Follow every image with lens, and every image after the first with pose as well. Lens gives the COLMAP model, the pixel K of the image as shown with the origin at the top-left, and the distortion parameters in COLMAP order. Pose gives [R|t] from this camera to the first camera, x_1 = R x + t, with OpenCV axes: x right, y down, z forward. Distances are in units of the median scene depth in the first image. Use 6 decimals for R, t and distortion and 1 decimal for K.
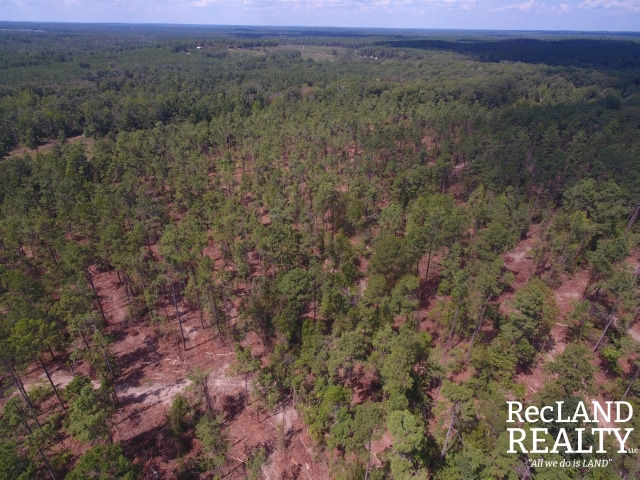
lens RADIAL K [[375.4, 0, 320.3], [0, 375.4, 239.7], [0, 0, 1]] dist [0.015491, 0.002354]
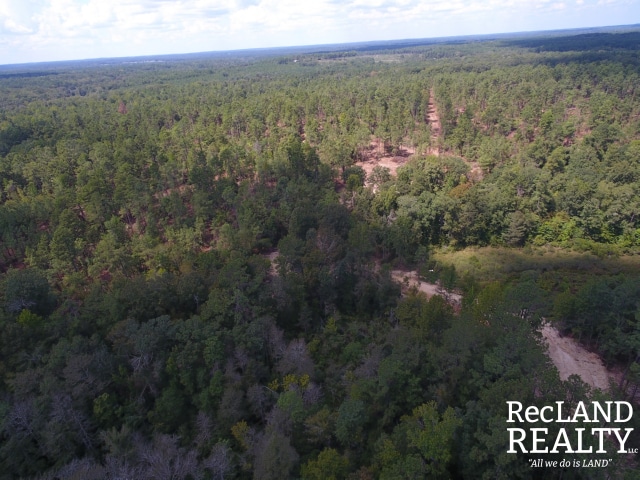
lens RADIAL K [[375.4, 0, 320.8], [0, 375.4, 237.6], [0, 0, 1]] dist [0.015491, 0.002354]
pose [[0.981772, 0.021948, -0.188790, 0.023653], [-0.029220, 0.998931, -0.035821, 0.141922], [0.187802, 0.040685, 0.981364, -0.230044]]
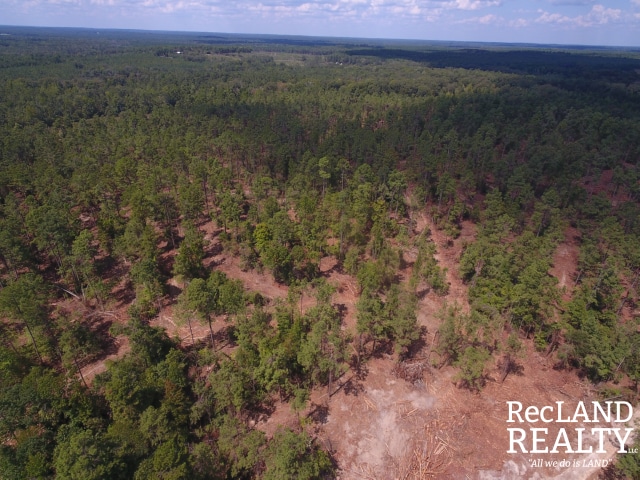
lens RADIAL K [[375.4, 0, 322.5], [0, 375.4, 241.8], [0, 0, 1]] dist [0.015491, 0.002354]
pose [[0.997040, -0.023889, 0.073082, -0.001540], [0.024854, 0.999615, -0.012332, 0.056010], [-0.072759, 0.014112, 0.997250, -0.099953]]
